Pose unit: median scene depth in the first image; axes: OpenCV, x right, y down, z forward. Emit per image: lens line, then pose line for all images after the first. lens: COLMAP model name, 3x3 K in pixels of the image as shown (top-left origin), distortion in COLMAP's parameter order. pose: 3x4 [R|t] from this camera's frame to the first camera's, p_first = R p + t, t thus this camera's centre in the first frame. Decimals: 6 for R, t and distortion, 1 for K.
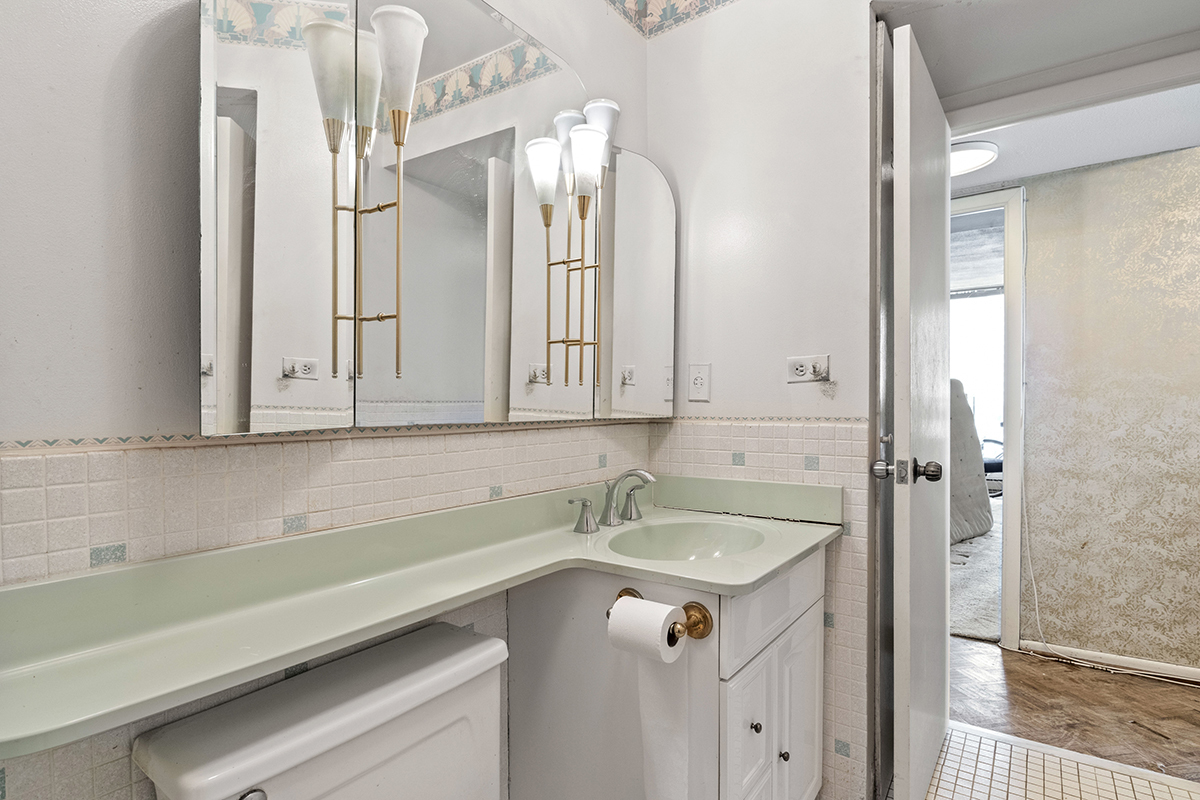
lens RADIAL K [[608.9, 0, 604.5], [0, 608.9, 395.2], [0, 0, 1]] dist [0.001836, -0.001712]
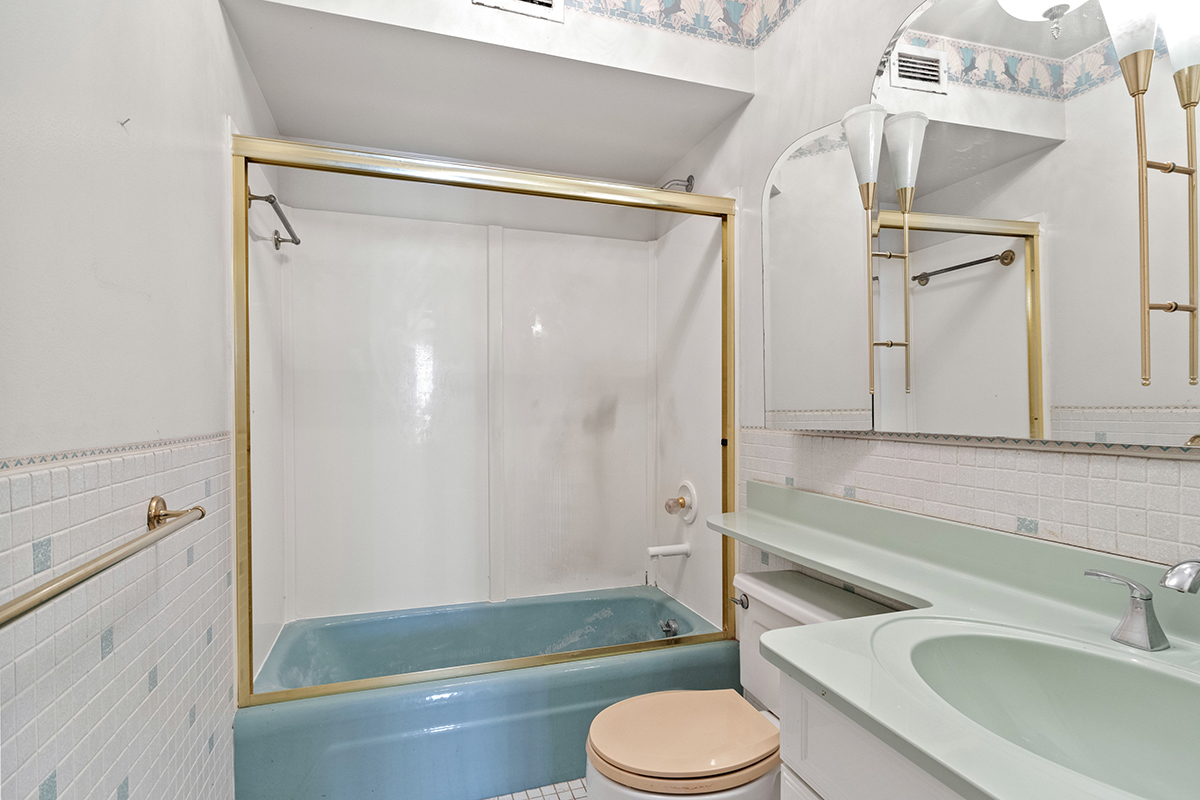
lens RADIAL K [[608.9, 0, 597.1], [0, 608.9, 405.0], [0, 0, 1]] dist [0.001836, -0.001712]
pose [[-0.604810, -0.010553, -0.796300, 0.931072], [0.004393, 0.999853, -0.016587, 0.013355], [0.796358, -0.013530, -0.604675, 1.213542]]
